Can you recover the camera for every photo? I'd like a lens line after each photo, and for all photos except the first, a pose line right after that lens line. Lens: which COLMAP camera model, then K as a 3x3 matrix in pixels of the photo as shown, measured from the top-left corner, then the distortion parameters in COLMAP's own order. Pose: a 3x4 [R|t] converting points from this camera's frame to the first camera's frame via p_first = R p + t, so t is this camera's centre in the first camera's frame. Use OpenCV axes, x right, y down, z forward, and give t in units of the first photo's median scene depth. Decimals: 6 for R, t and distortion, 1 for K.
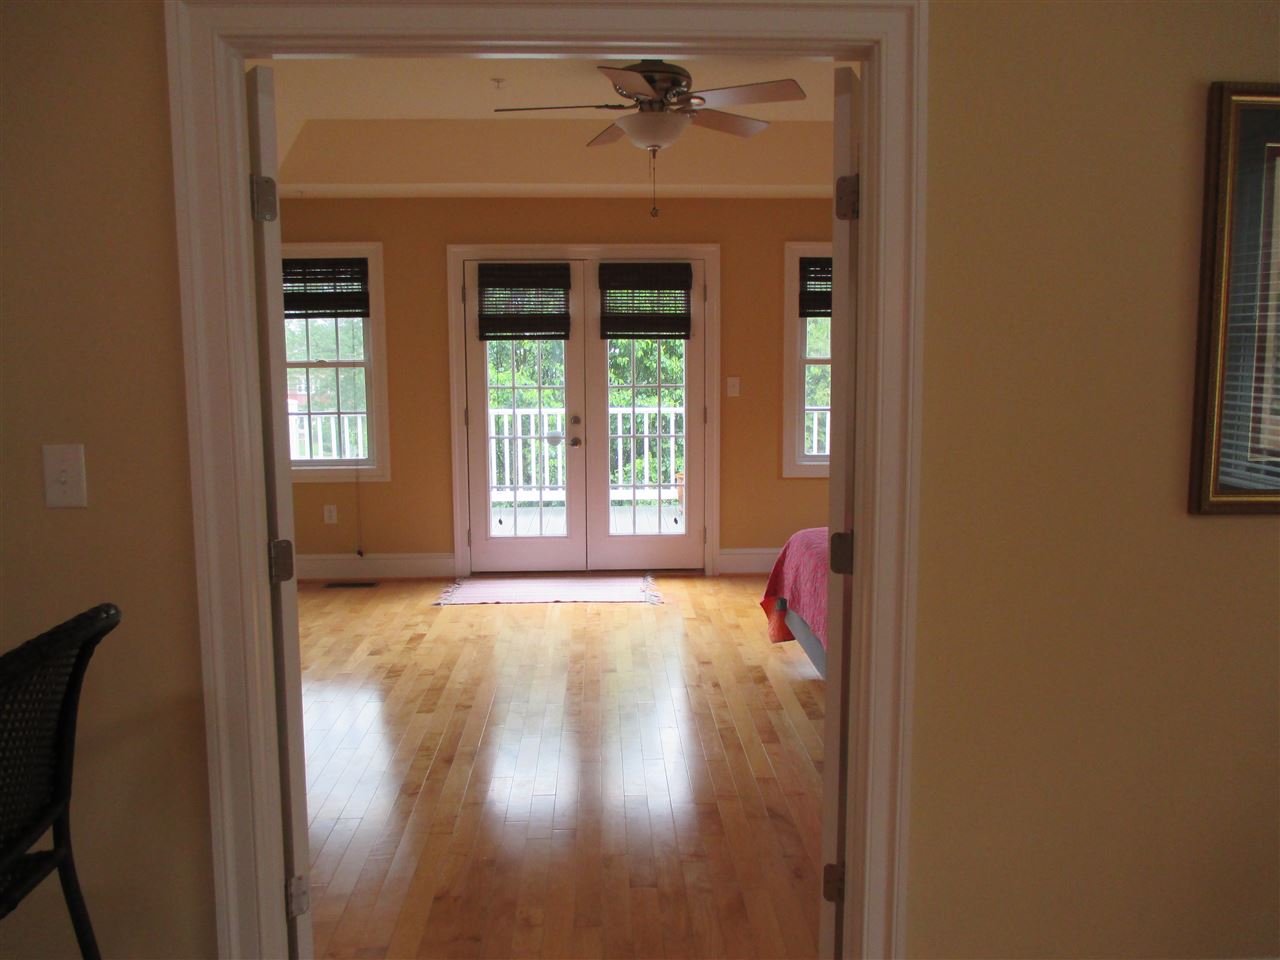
lens RADIAL K [[1055.9, 0, 640.0], [0, 1055.9, 480.0], [0, 0, 1]] dist [-0.027618, 0.000008]
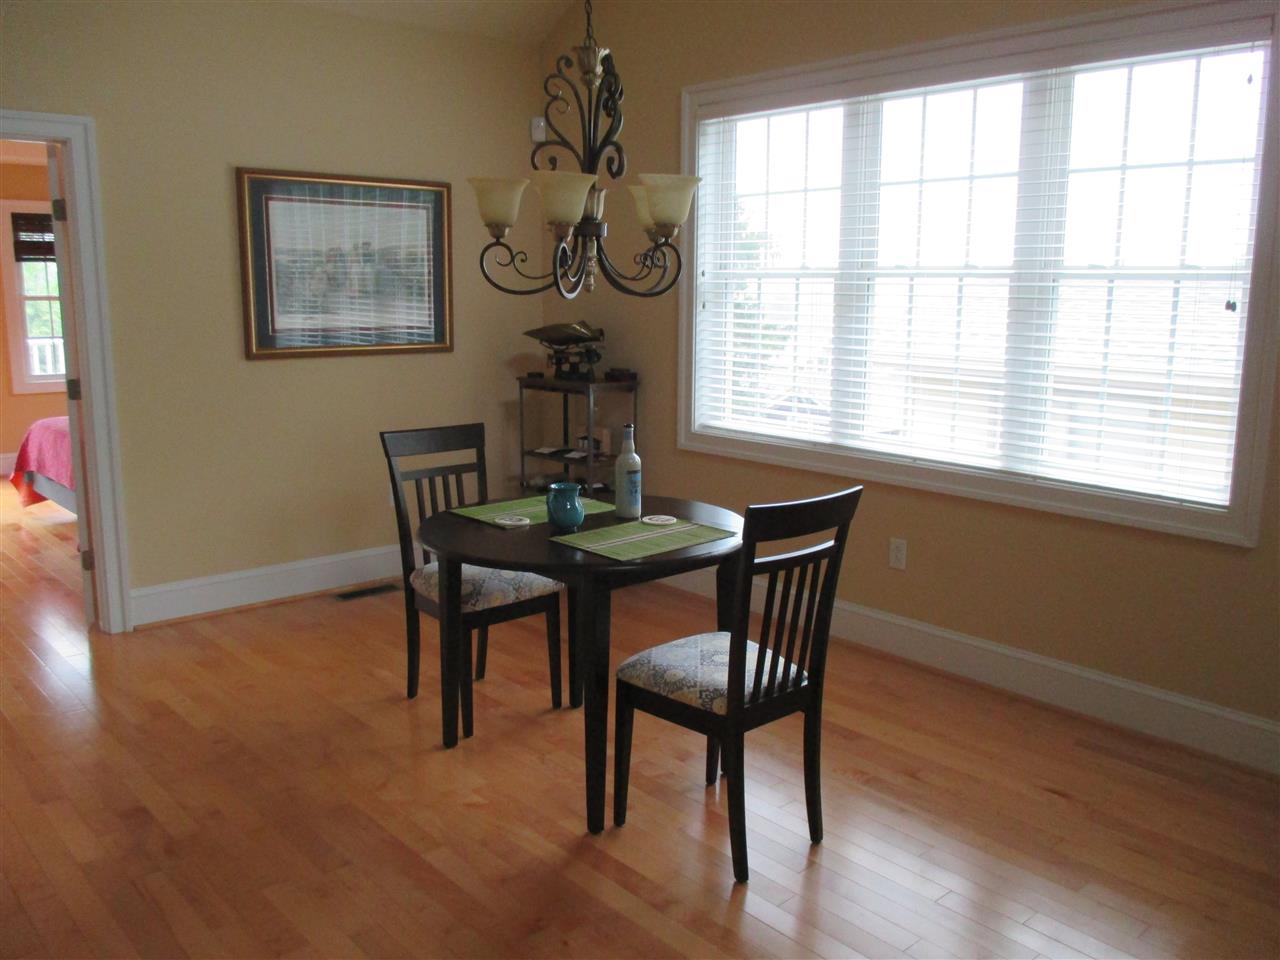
lens RADIAL K [[1055.9, 0, 640.0], [0, 1055.9, 480.0], [0, 0, 1]] dist [-0.027618, 0.000008]
pose [[0.767888, -0.100925, 0.632583, -0.086131], [0.066859, 0.994744, 0.077547, 0.054095], [-0.637085, -0.017253, 0.770600, -0.404666]]
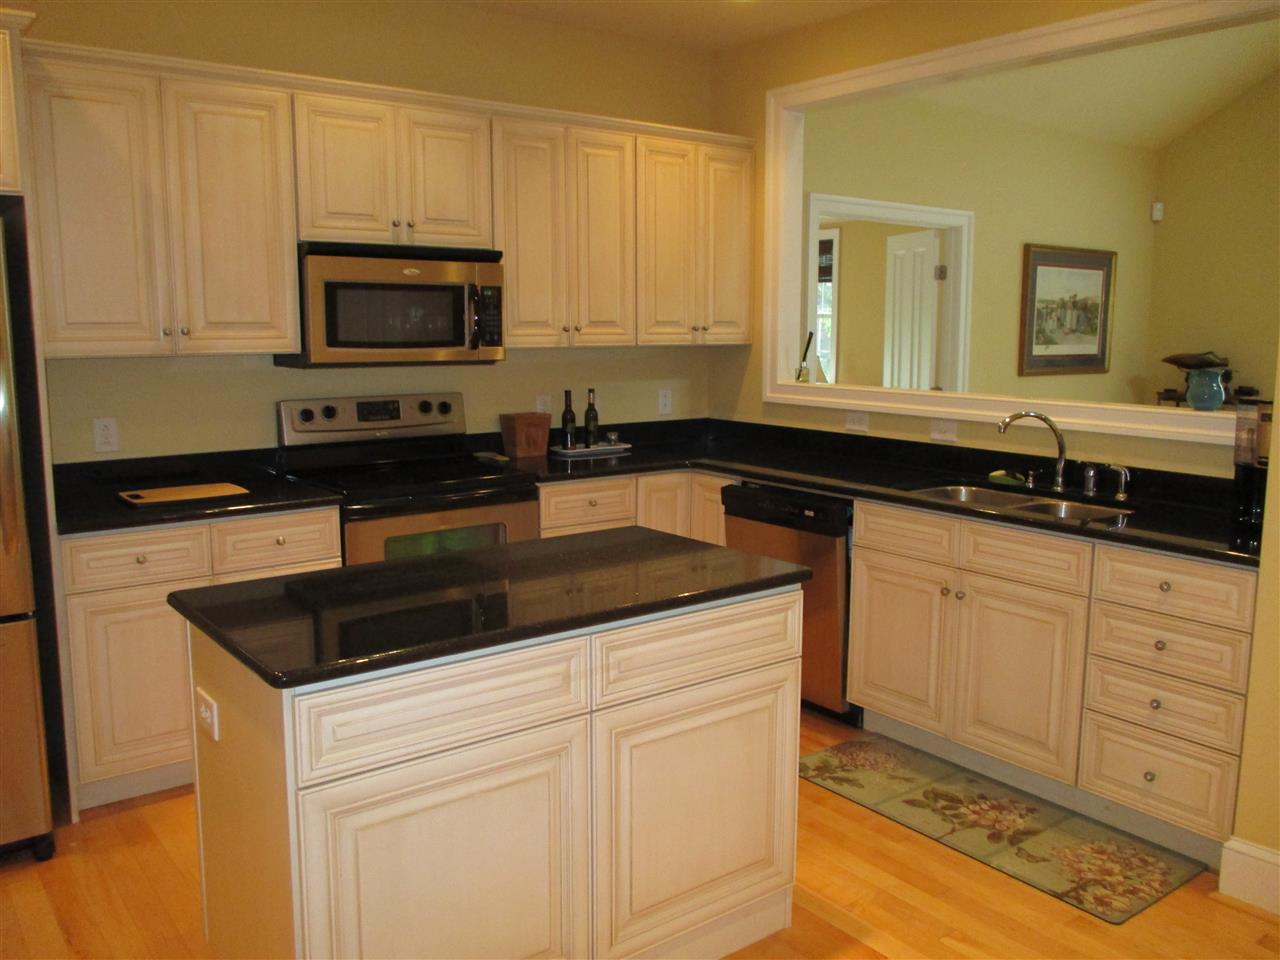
lens RADIAL K [[1055.9, 0, 640.0], [0, 1055.9, 480.0], [0, 0, 1]] dist [-0.027618, 0.000008]
pose [[0.815054, -0.073773, 0.574669, -0.737658], [0.058390, 0.997270, 0.045211, 0.042223], [-0.576435, -0.003295, 0.817136, -0.304052]]
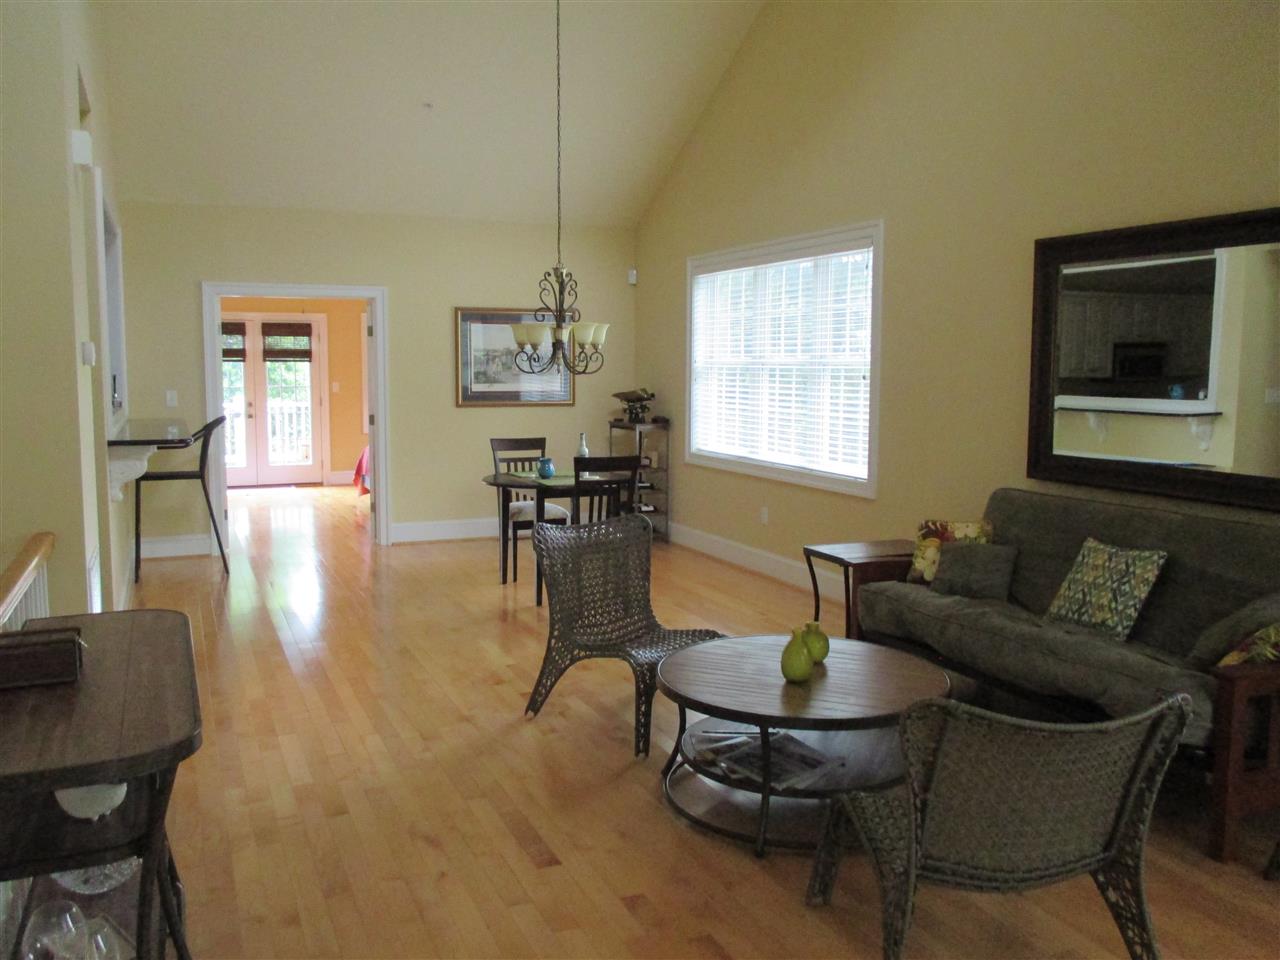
lens RADIAL K [[1055.9, 0, 640.0], [0, 1055.9, 480.0], [0, 0, 1]] dist [-0.027618, 0.000008]
pose [[0.929064, -0.029747, 0.368721, -0.115642], [0.036128, 0.999293, -0.010411, 0.127758], [-0.368151, 0.022994, 0.929482, -1.042837]]
